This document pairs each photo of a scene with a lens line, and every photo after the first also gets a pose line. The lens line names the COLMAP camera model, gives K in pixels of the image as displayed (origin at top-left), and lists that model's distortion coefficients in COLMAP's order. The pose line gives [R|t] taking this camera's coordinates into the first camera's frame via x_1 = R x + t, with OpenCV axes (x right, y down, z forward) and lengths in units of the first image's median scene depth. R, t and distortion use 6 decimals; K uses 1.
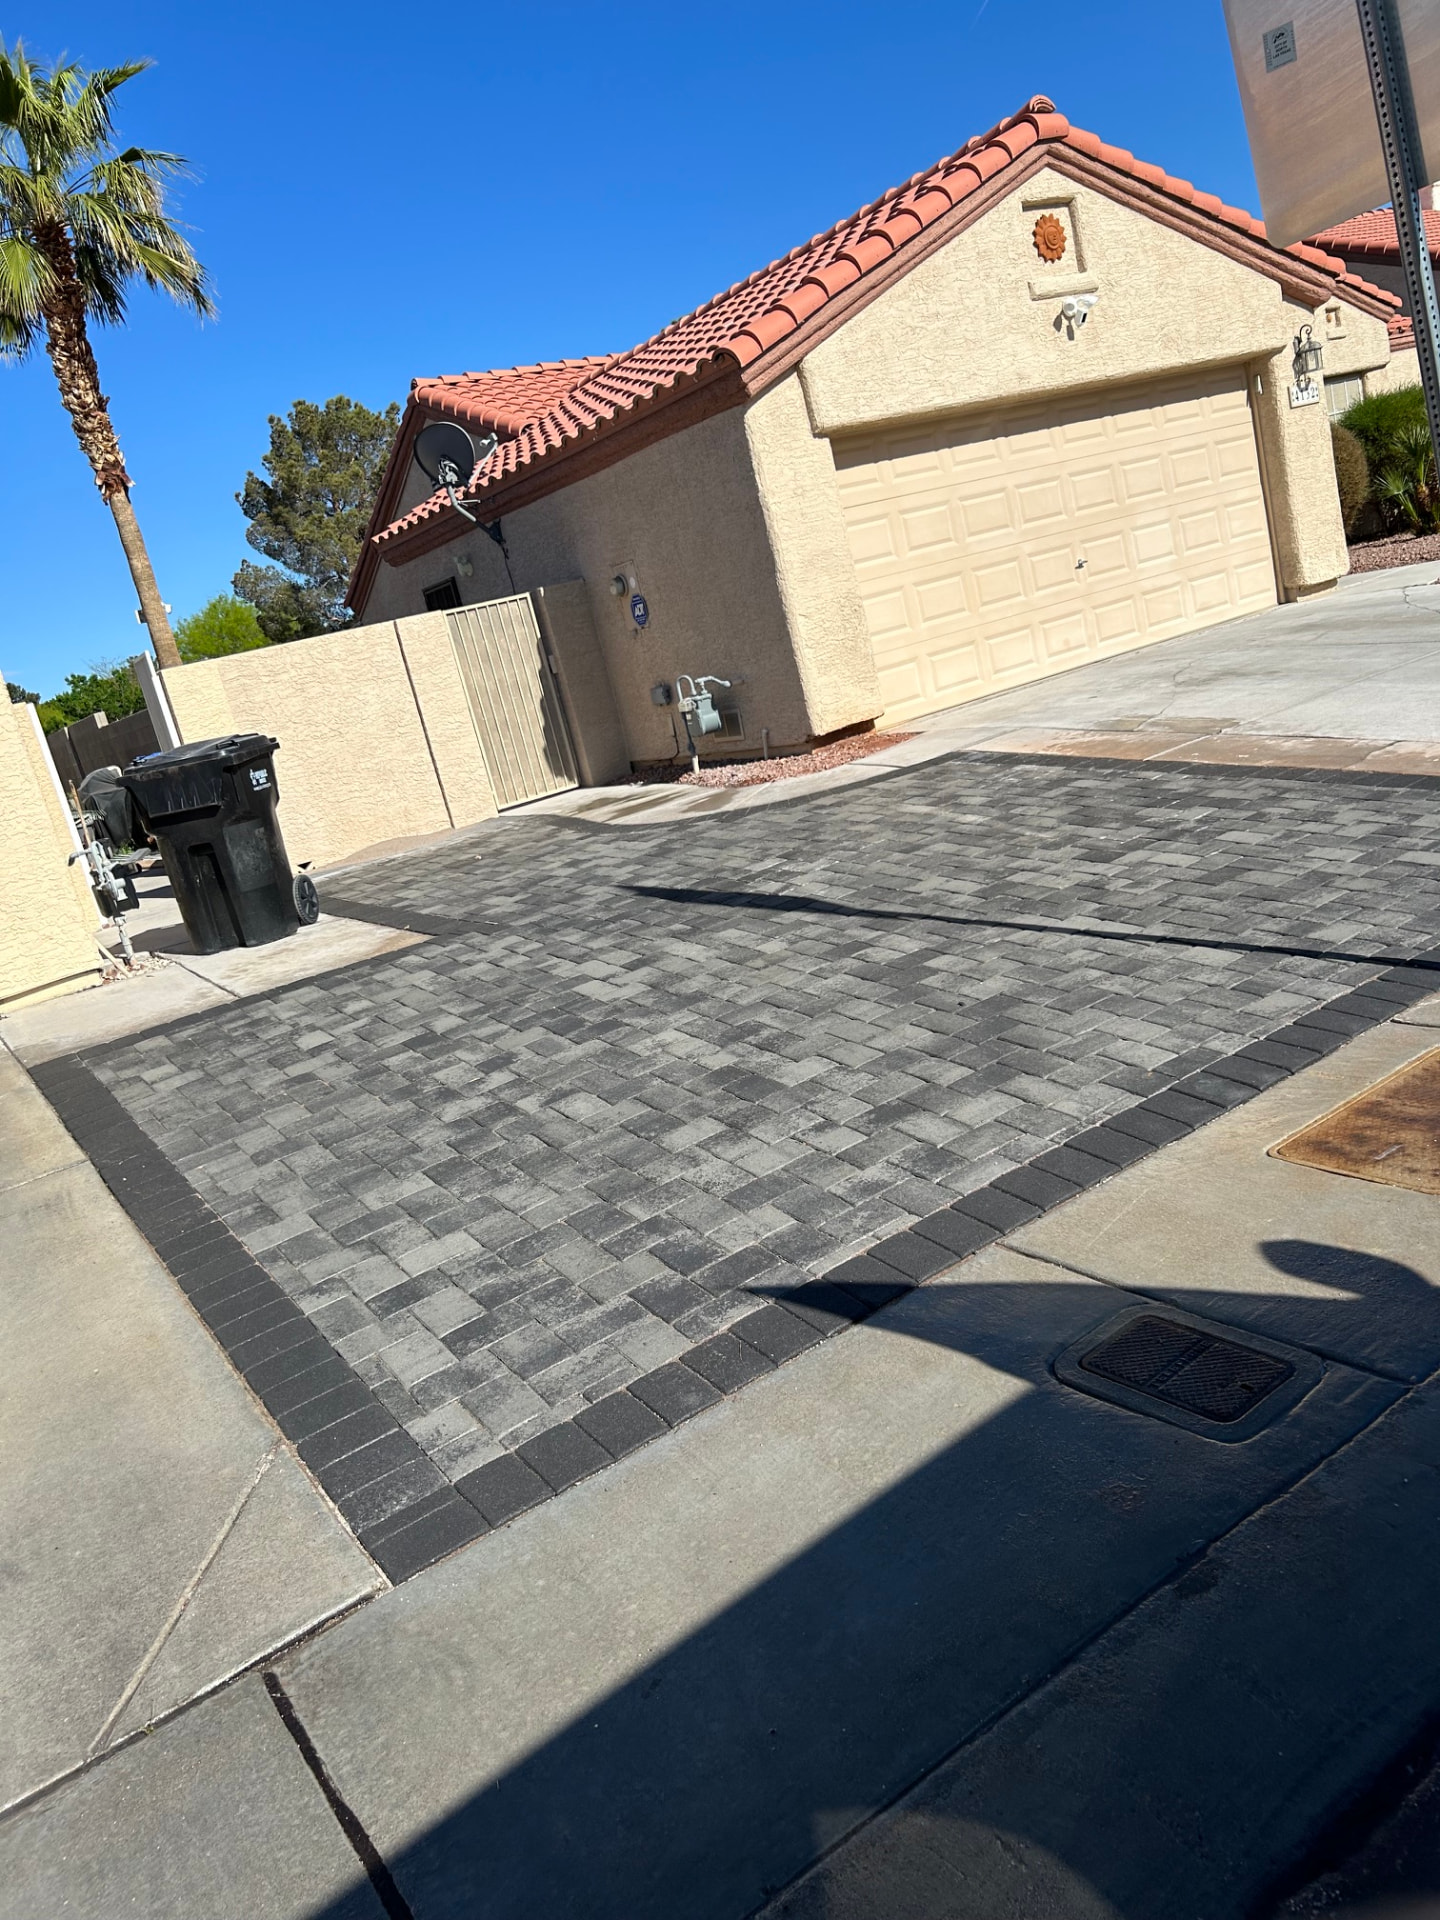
lens RADIAL K [[1328.9, 0, 739.7], [0, 1328.9, 918.2], [0, 0, 1]] dist [0.052576, -0.051042]
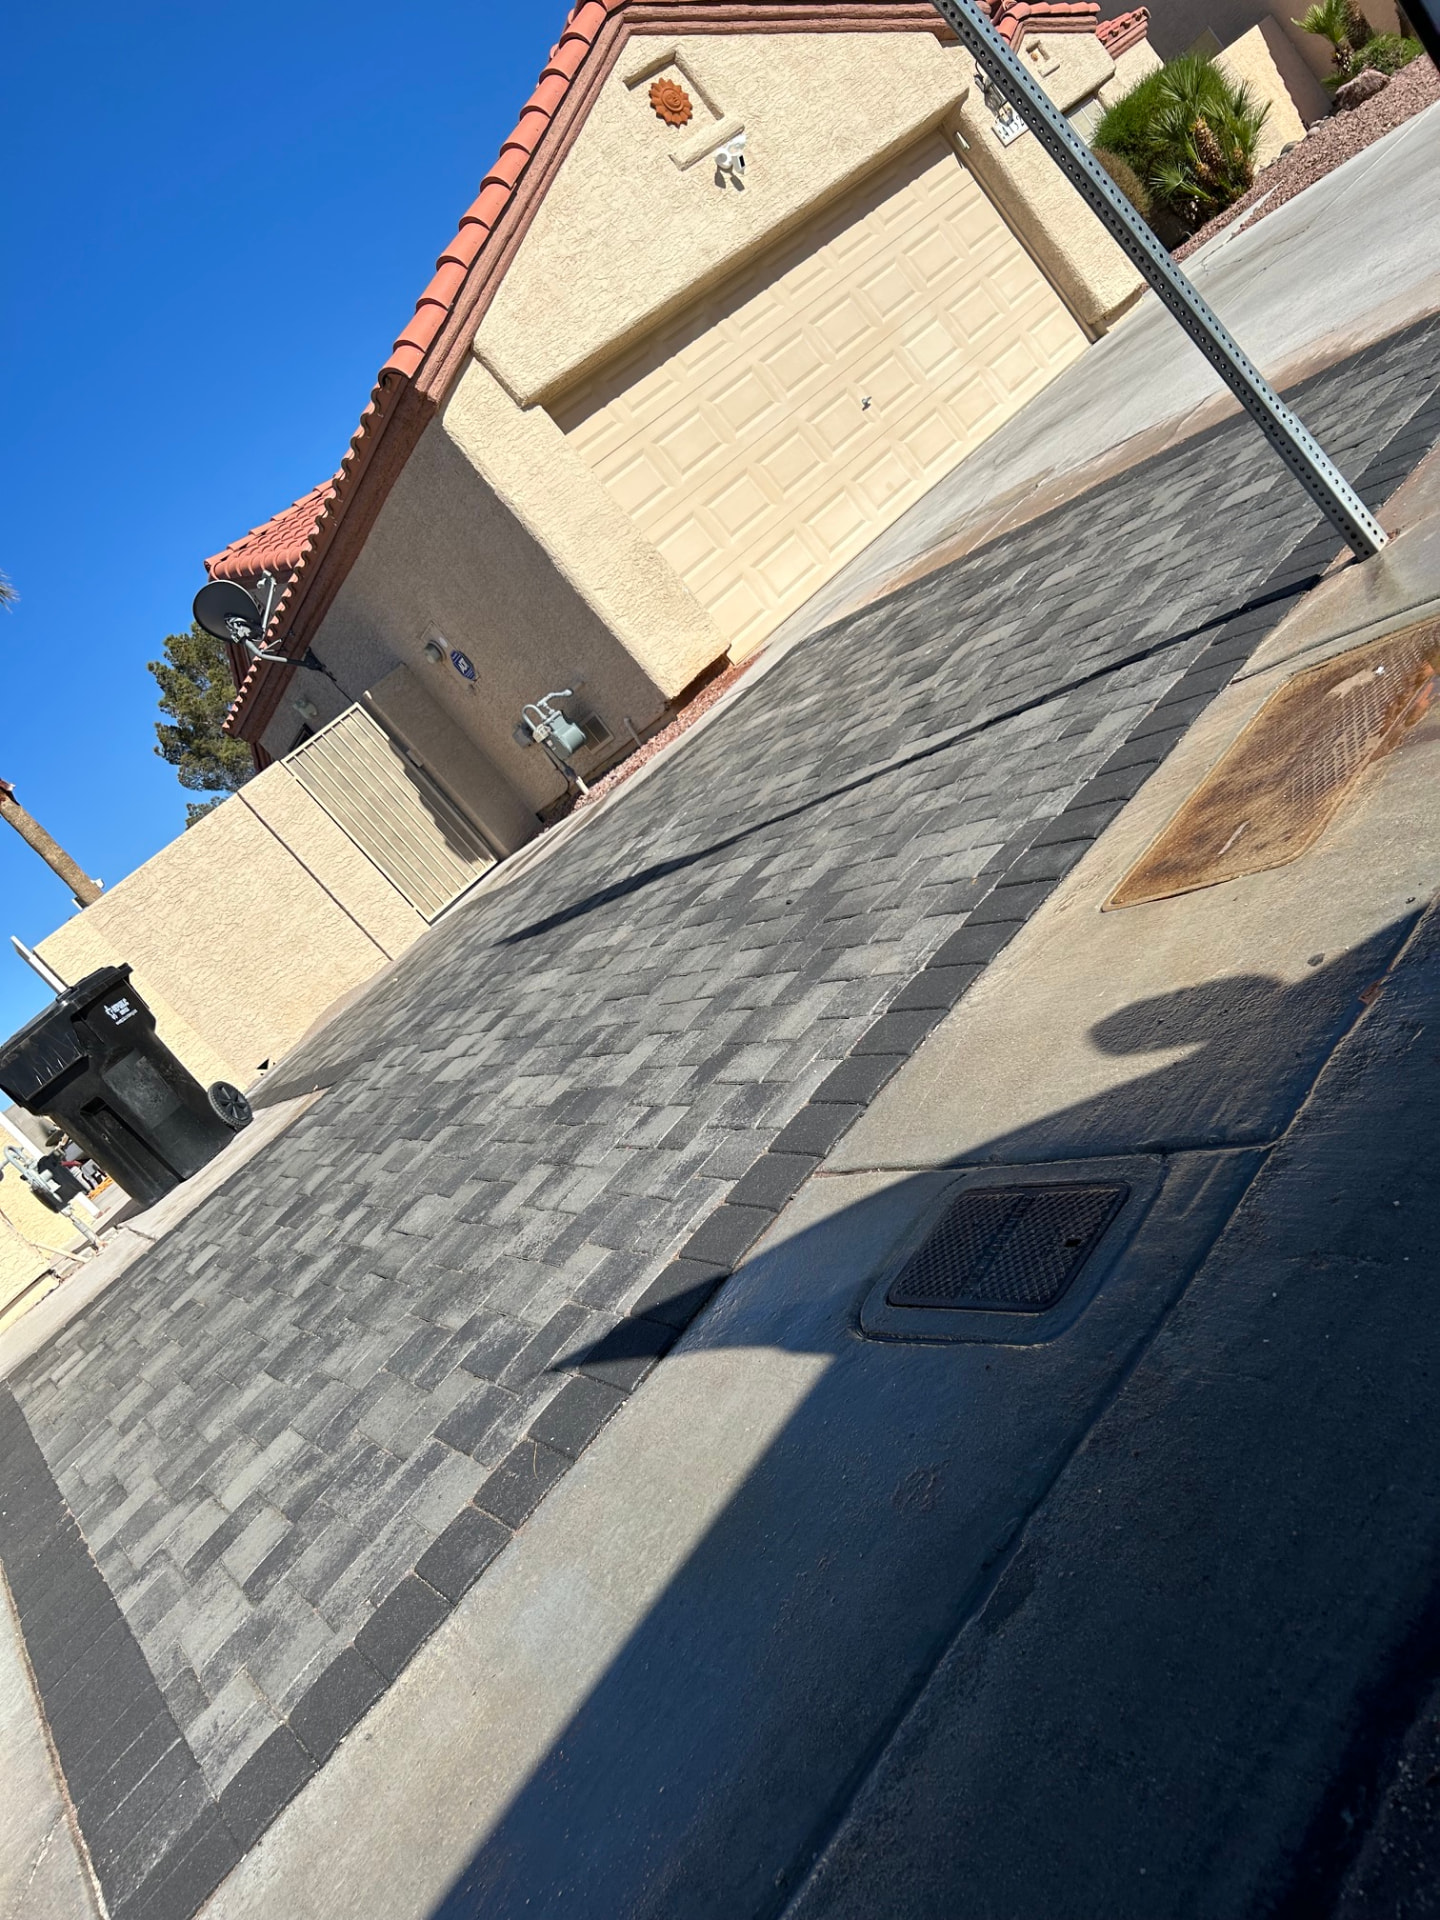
lens RADIAL K [[1328.9, 0, 739.7], [0, 1328.9, 918.2], [0, 0, 1]] dist [0.052576, -0.051042]
pose [[0.894608, -0.442331, -0.063404, 0.117504], [0.442112, 0.896775, -0.018212, 0.047094], [0.064915, -0.011739, 0.997822, 0.105032]]
